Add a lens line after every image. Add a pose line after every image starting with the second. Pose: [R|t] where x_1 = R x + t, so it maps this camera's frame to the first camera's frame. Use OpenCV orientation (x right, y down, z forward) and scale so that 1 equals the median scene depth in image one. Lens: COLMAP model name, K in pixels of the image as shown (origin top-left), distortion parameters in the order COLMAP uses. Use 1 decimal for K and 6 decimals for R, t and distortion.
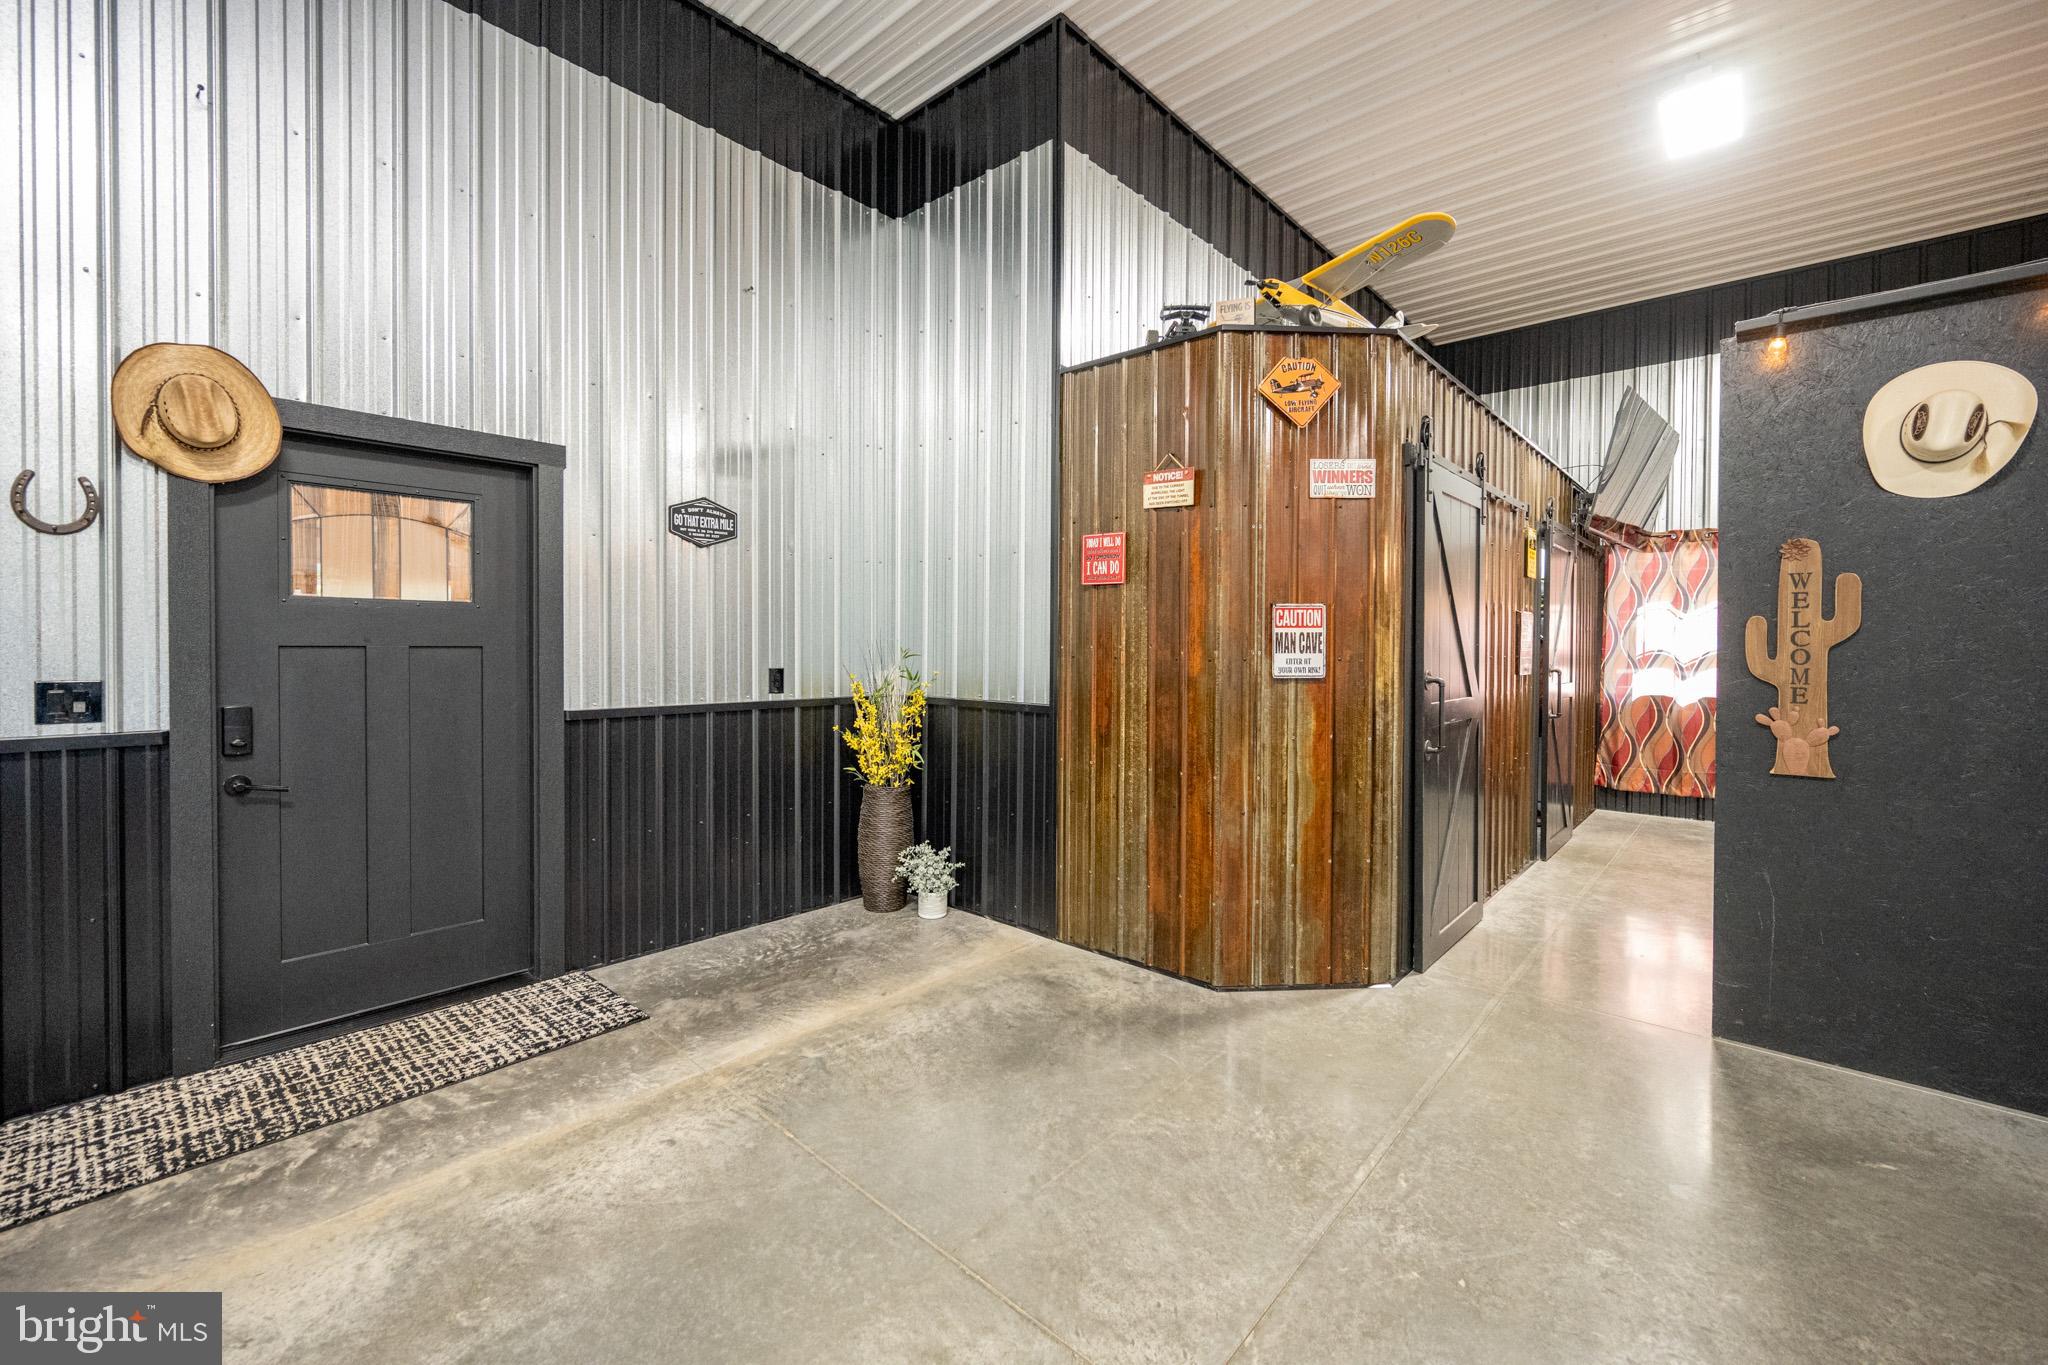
lens RADIAL K [[820.7, 0, 1045.3], [0, 820.7, 655.7], [0, 0, 1]] dist [0.001407, -0.001052]
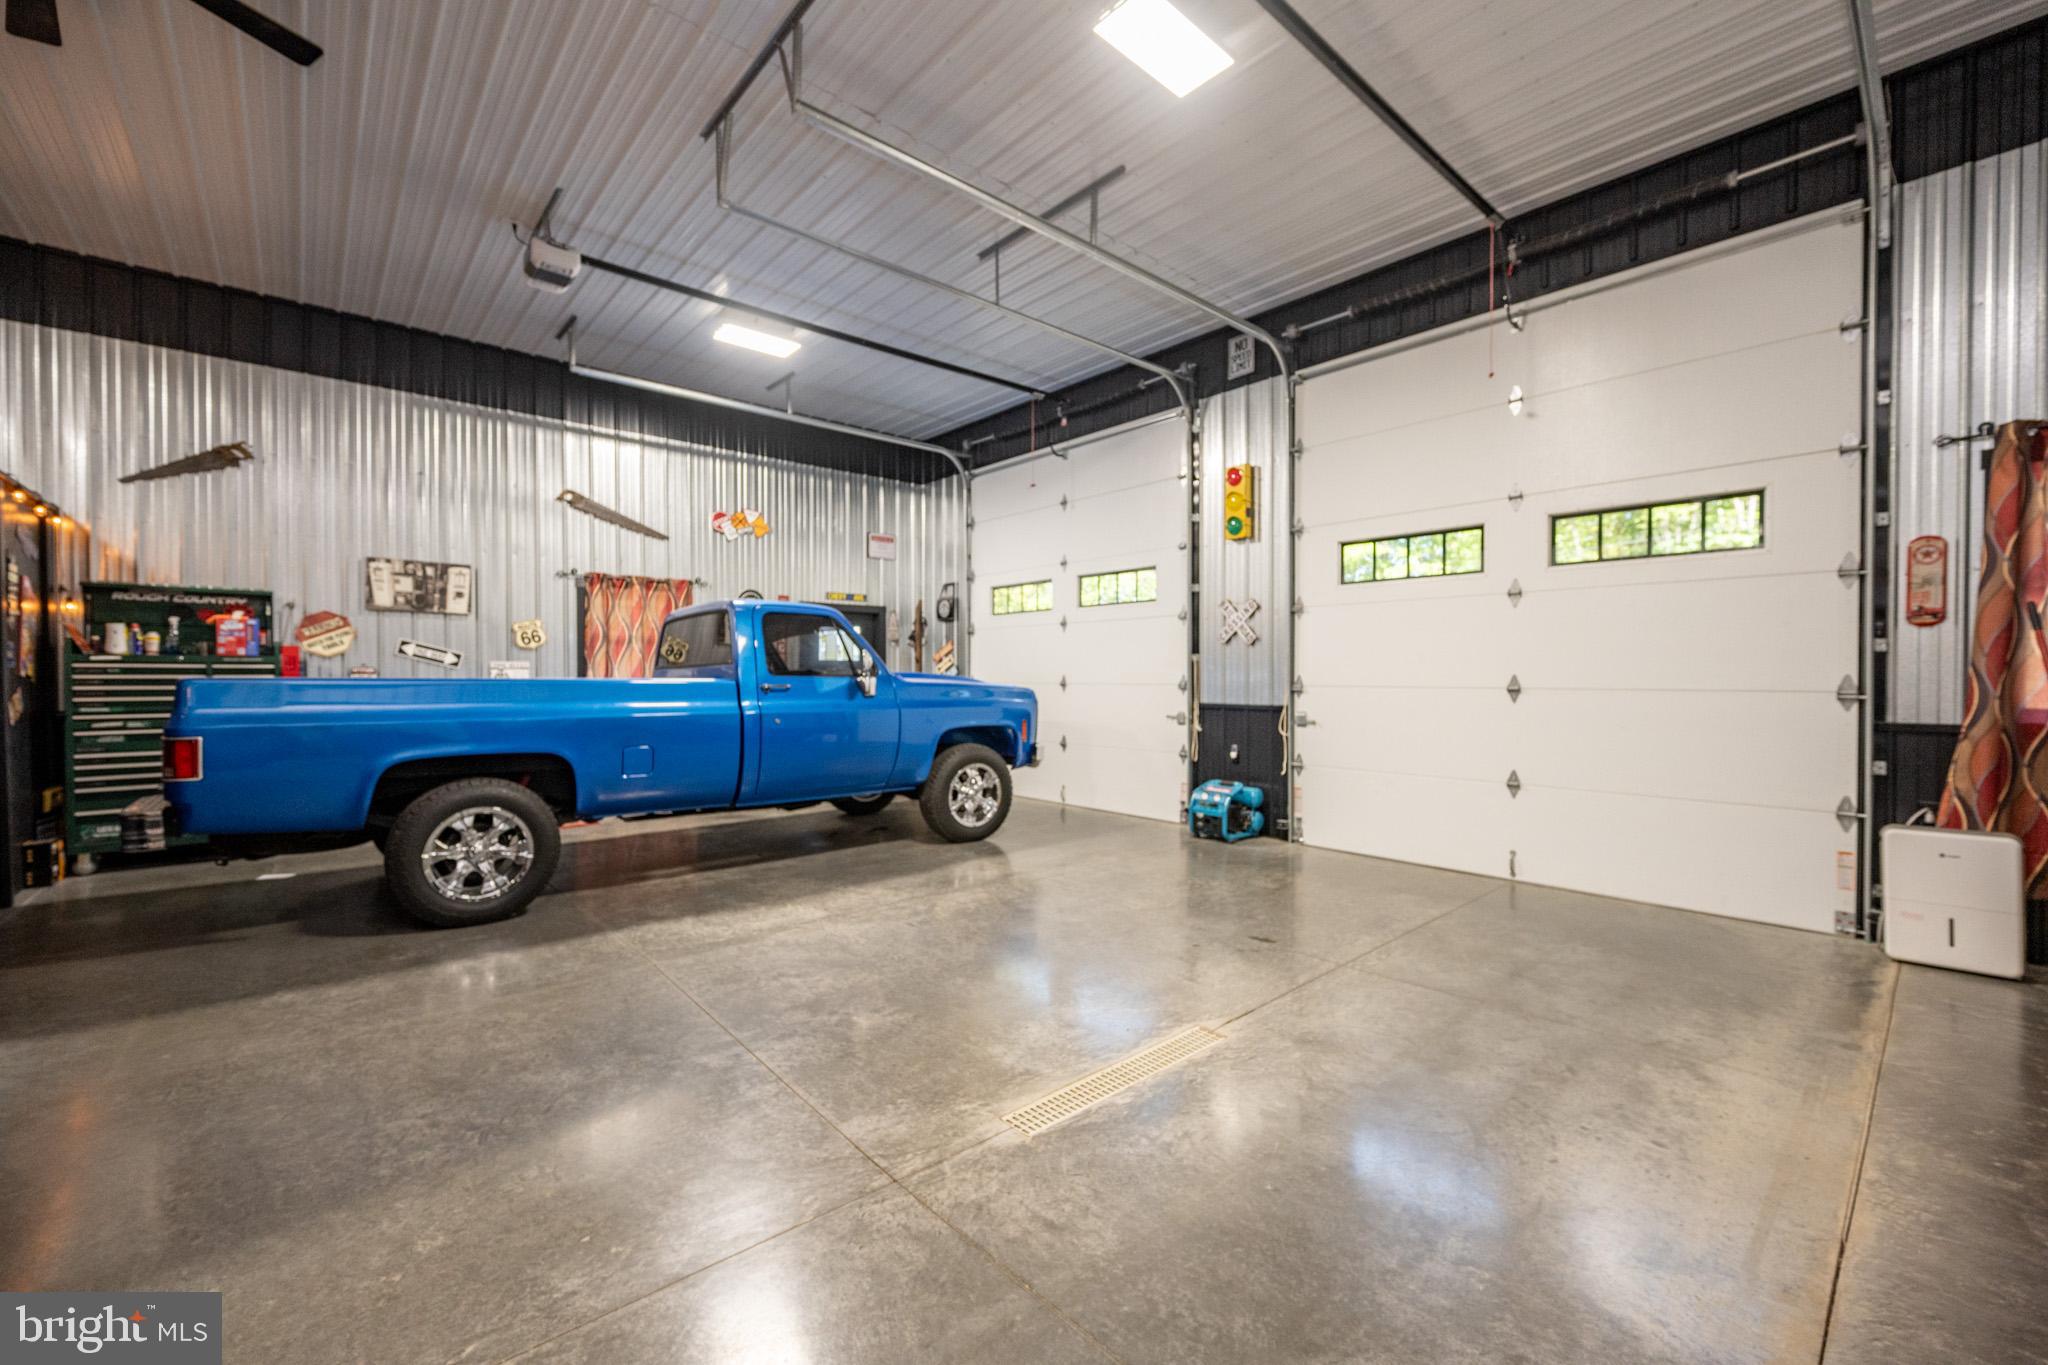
lens RADIAL K [[820.7, 0, 1065.0], [0, 820.7, 702.8], [0, 0, 1]] dist [0.001407, -0.001052]
pose [[-0.994511, -0.008031, 0.104321, -0.130634], [-0.002592, 0.998635, 0.052175, -0.008861], [-0.104597, 0.051618, -0.993174, 1.063721]]
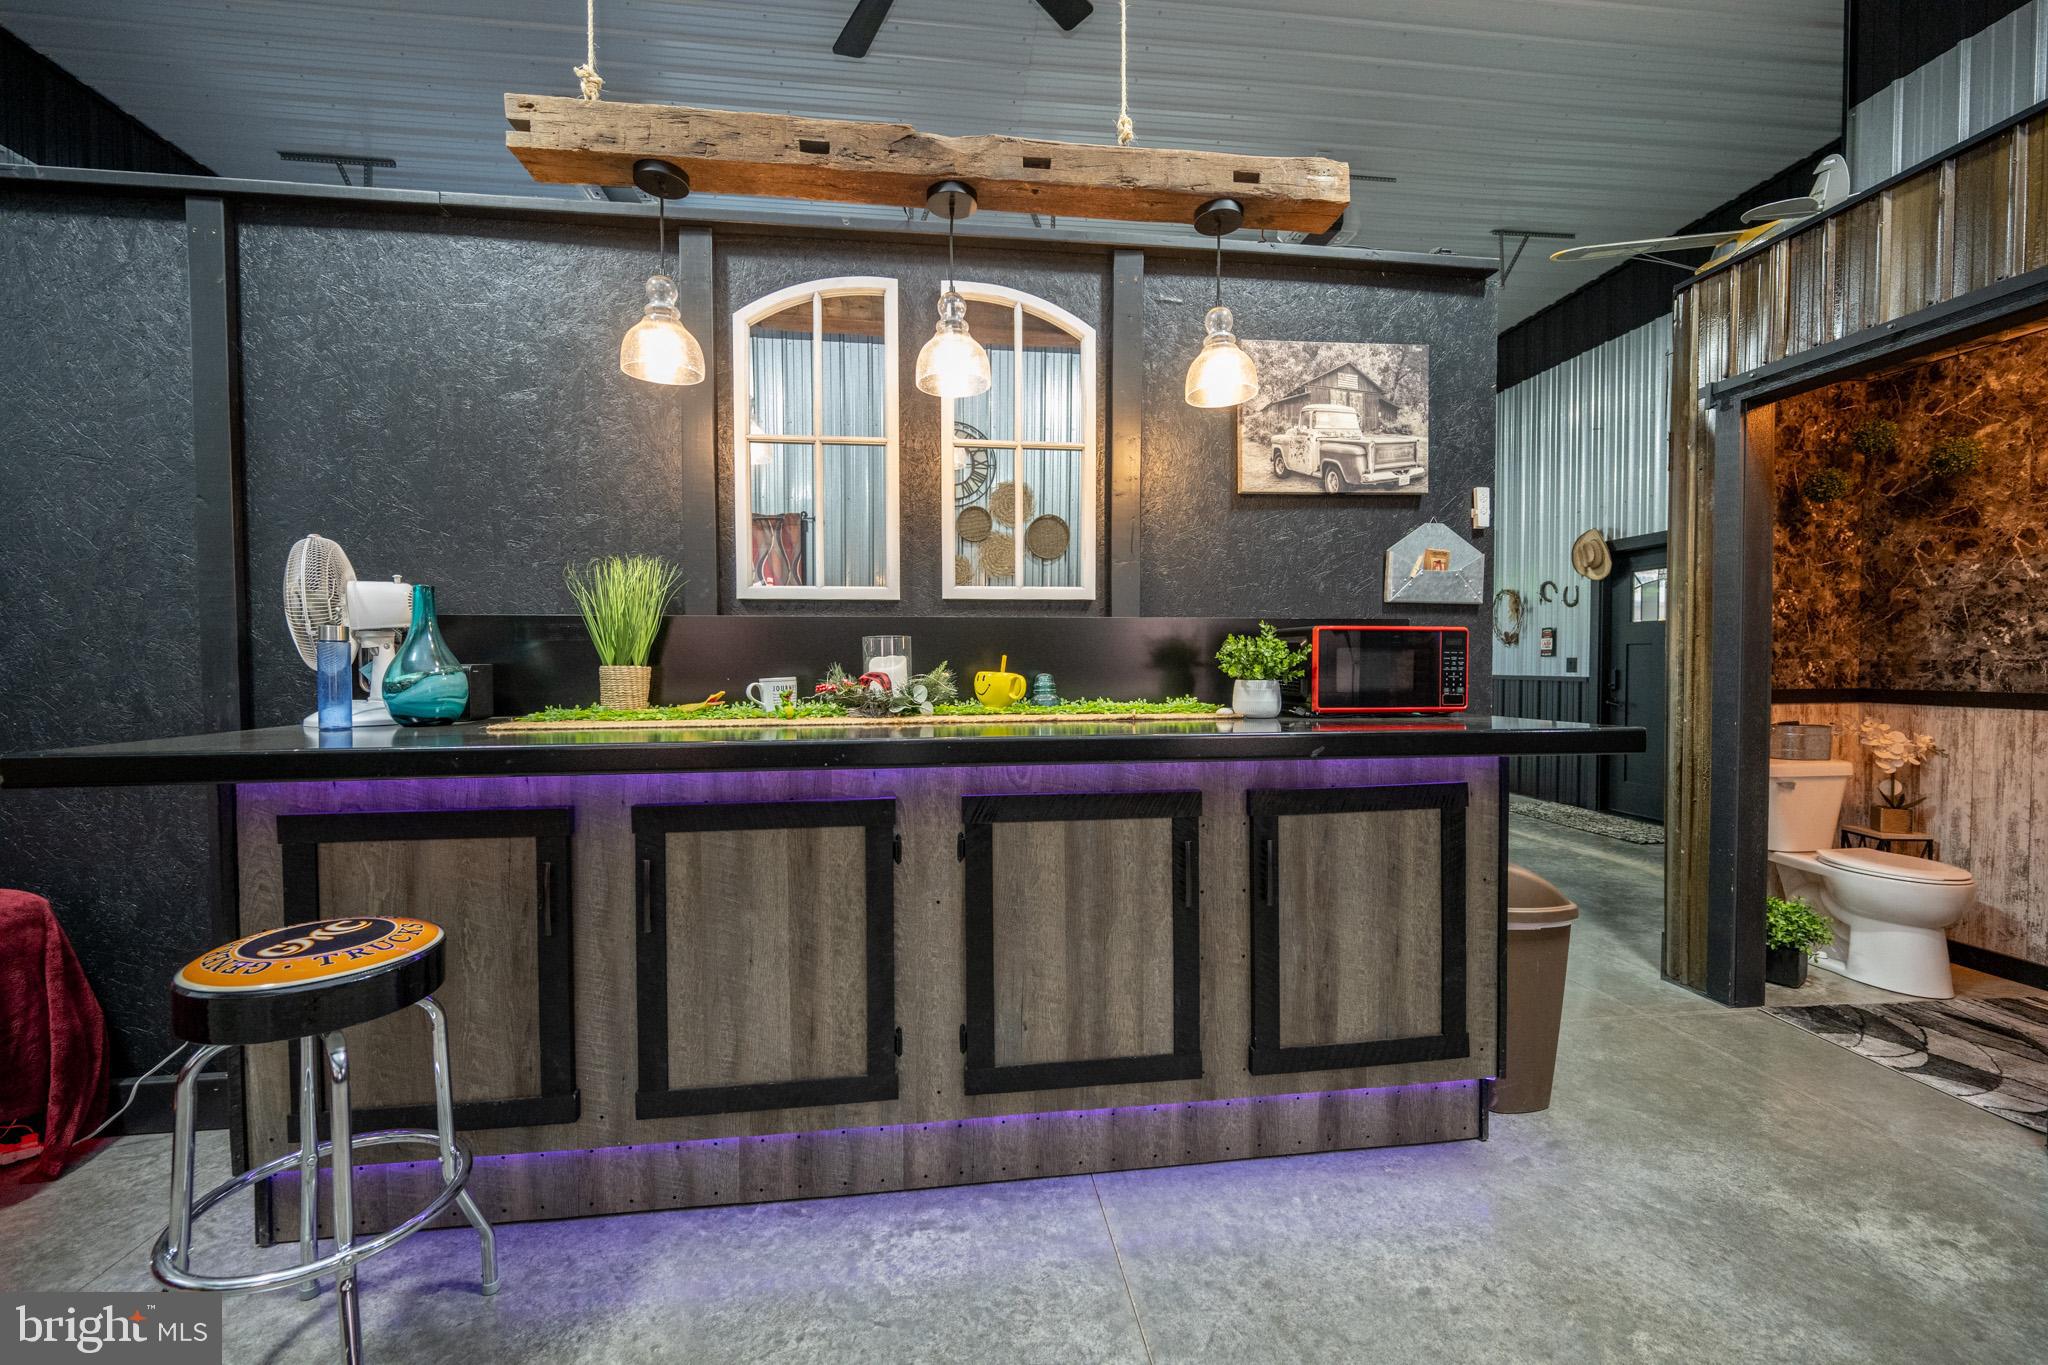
lens RADIAL K [[820.7, 0, 1035.5], [0, 820.7, 683.0], [0, 0, 1]] dist [0.001407, -0.001052]
pose [[-0.655515, 0.015916, -0.755014, 1.586009], [-0.010485, 0.999490, 0.030172, 0.036283], [0.755109, 0.027694, -0.655014, 1.042536]]
